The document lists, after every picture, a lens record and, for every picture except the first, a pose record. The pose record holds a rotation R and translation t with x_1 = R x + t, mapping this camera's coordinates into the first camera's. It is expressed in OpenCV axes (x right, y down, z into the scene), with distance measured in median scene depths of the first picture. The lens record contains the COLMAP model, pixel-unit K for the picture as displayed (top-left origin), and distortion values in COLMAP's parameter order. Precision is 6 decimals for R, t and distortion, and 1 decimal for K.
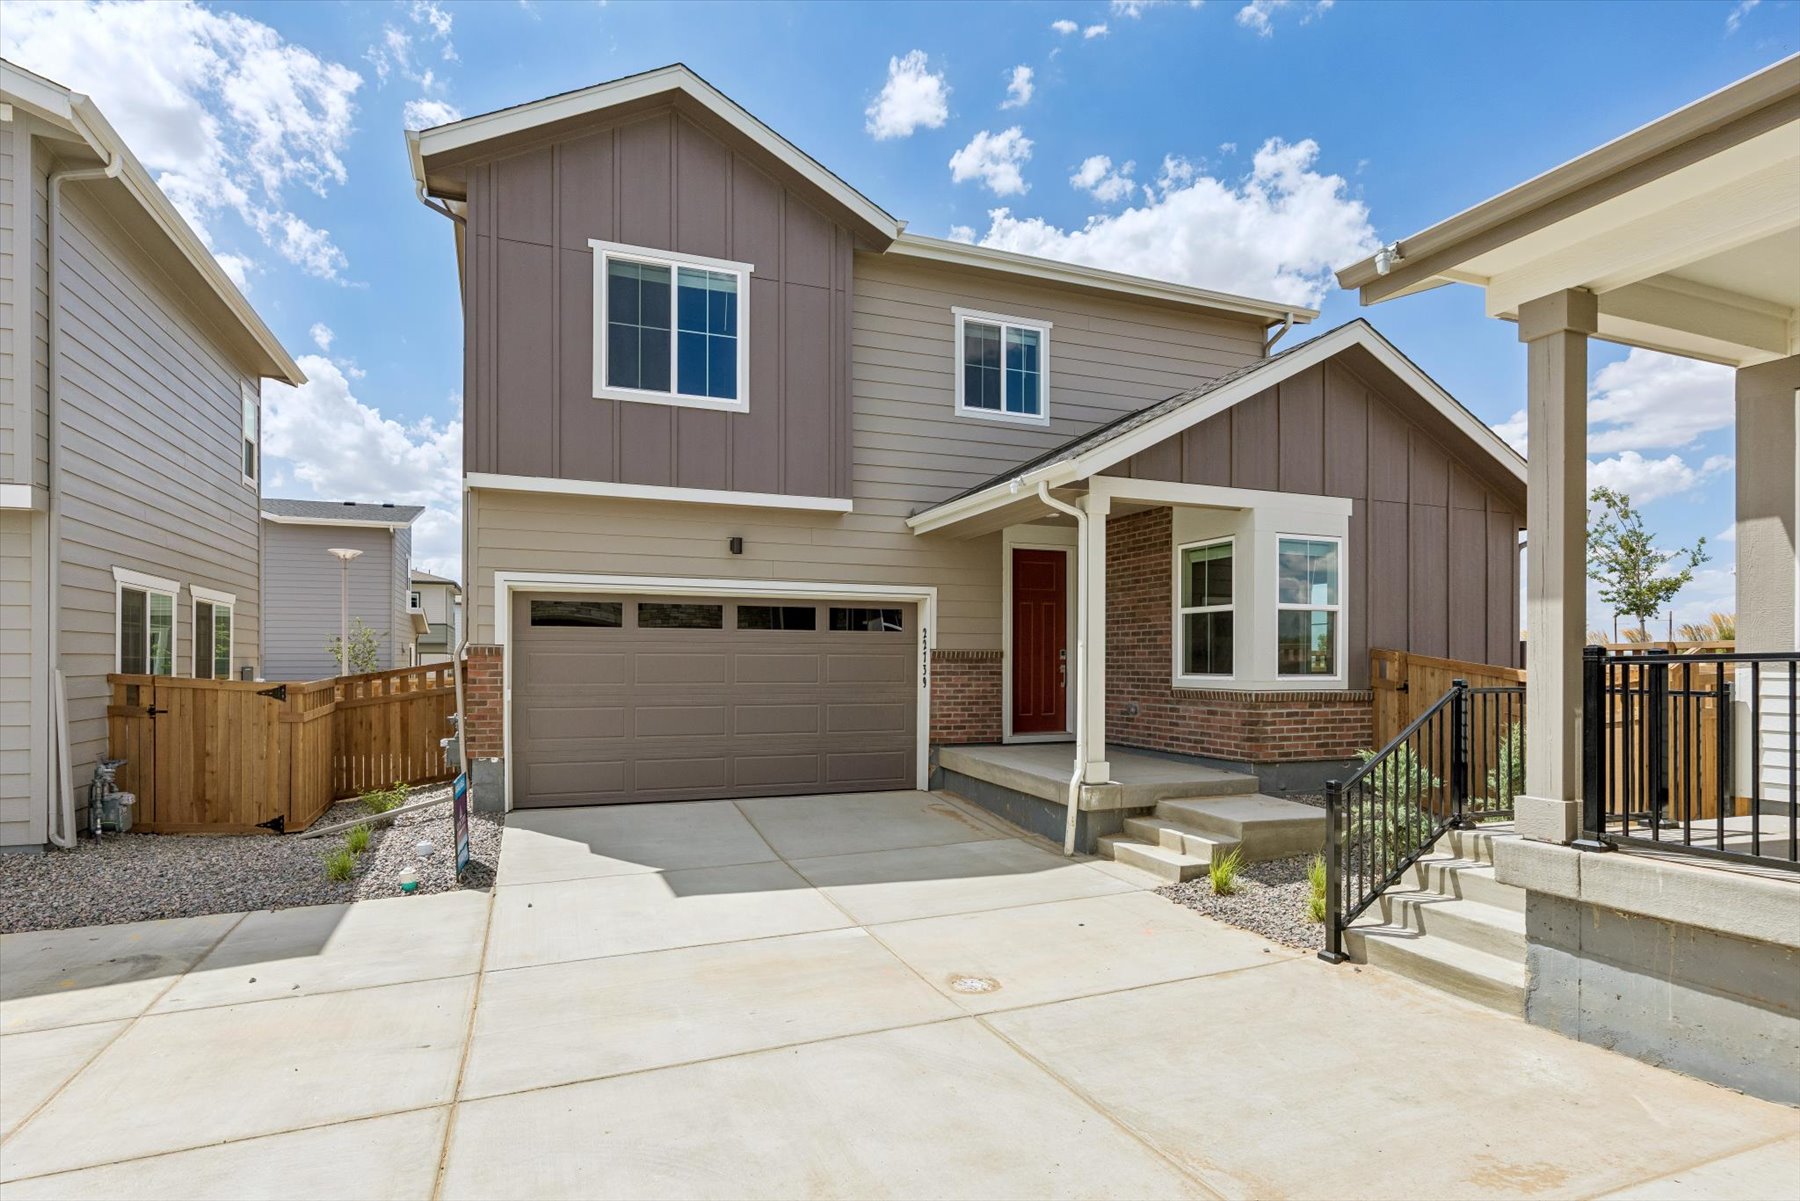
lens RADIAL K [[899.4, 0, 894.0], [0, 899.4, 659.3], [0, 0, 1]] dist [-0.000004, -0.000026]
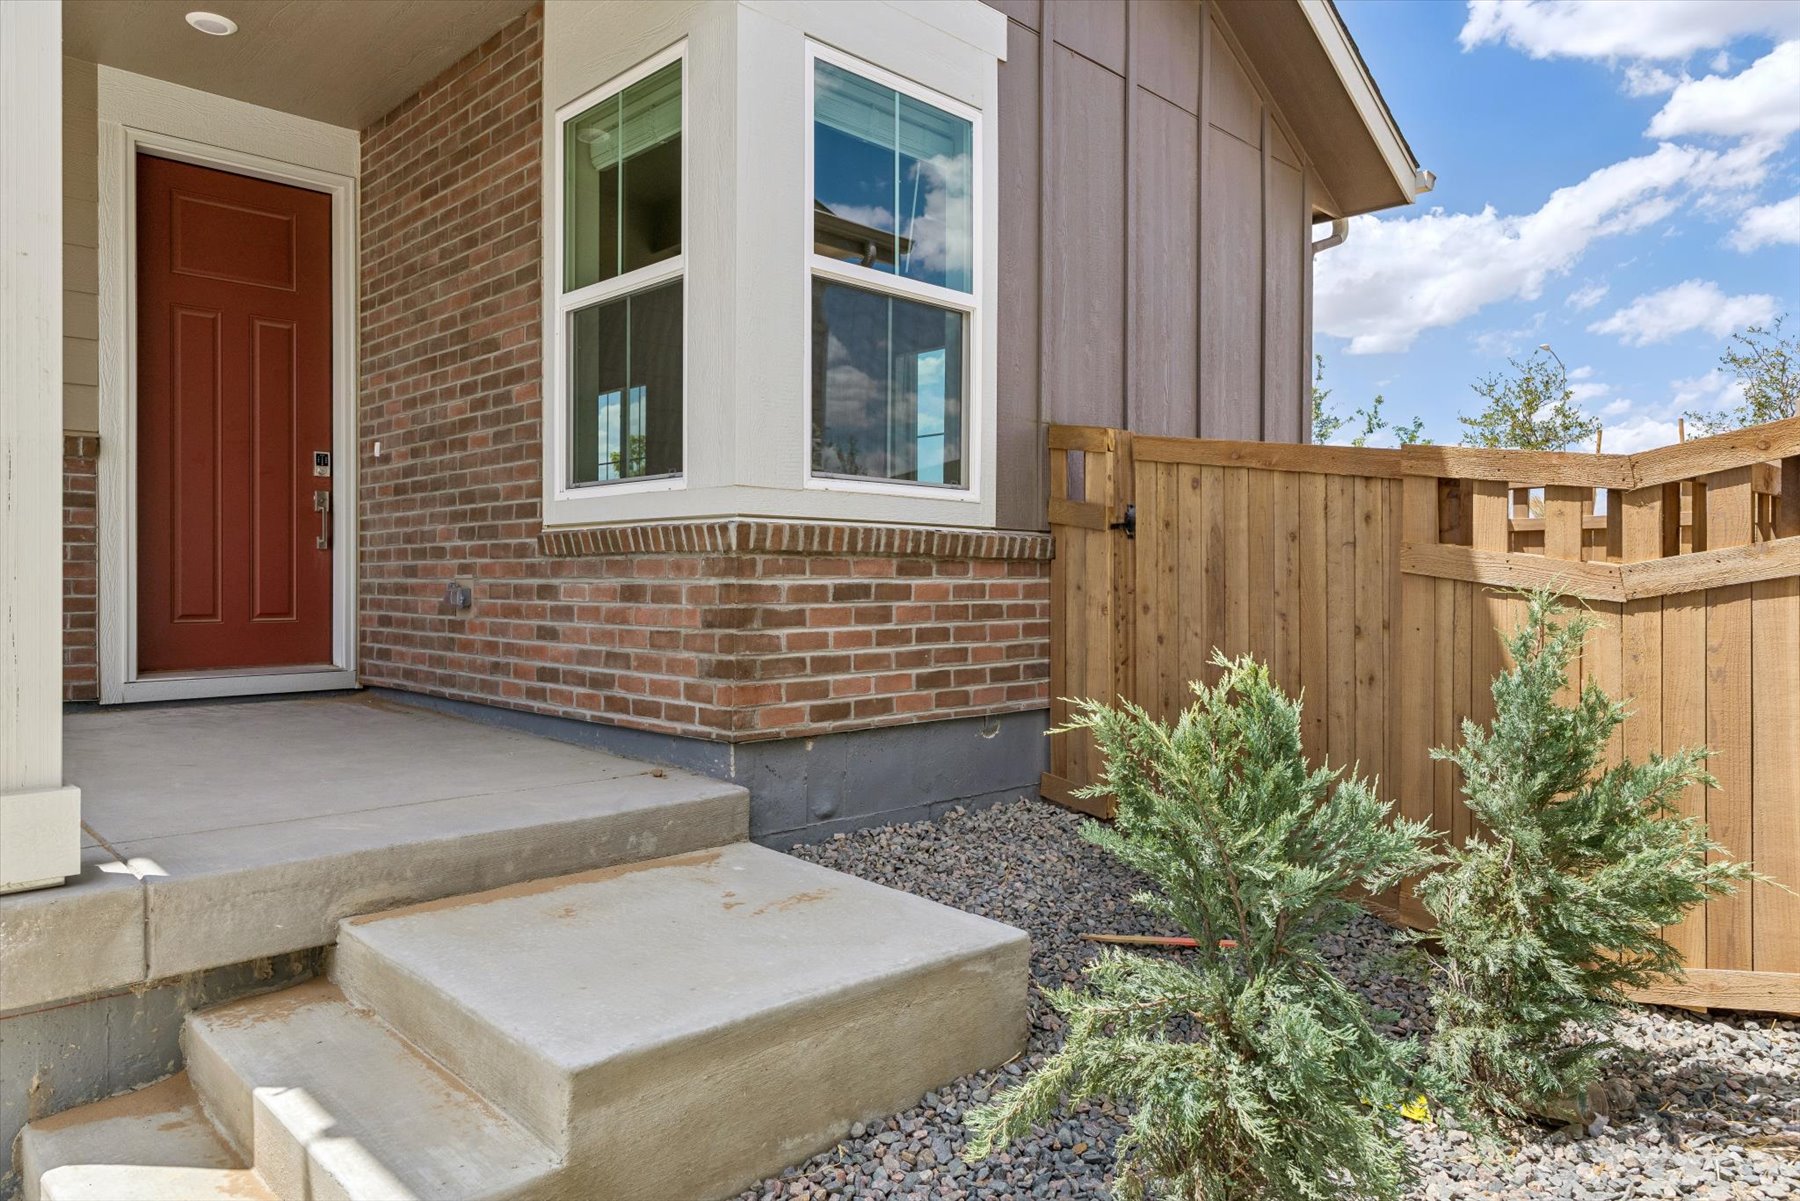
lens RADIAL K [[1128.0, 0, 893.7], [0, 1128.0, 585.9], [0, 0, 1]] dist [0.002383, 0.002222]
pose [[0.919978, -0.000410, 0.391969, 0.283170], [-0.002192, 0.999978, 0.006191, 0.054727], [-0.391963, -0.006554, 0.919958, 0.587495]]
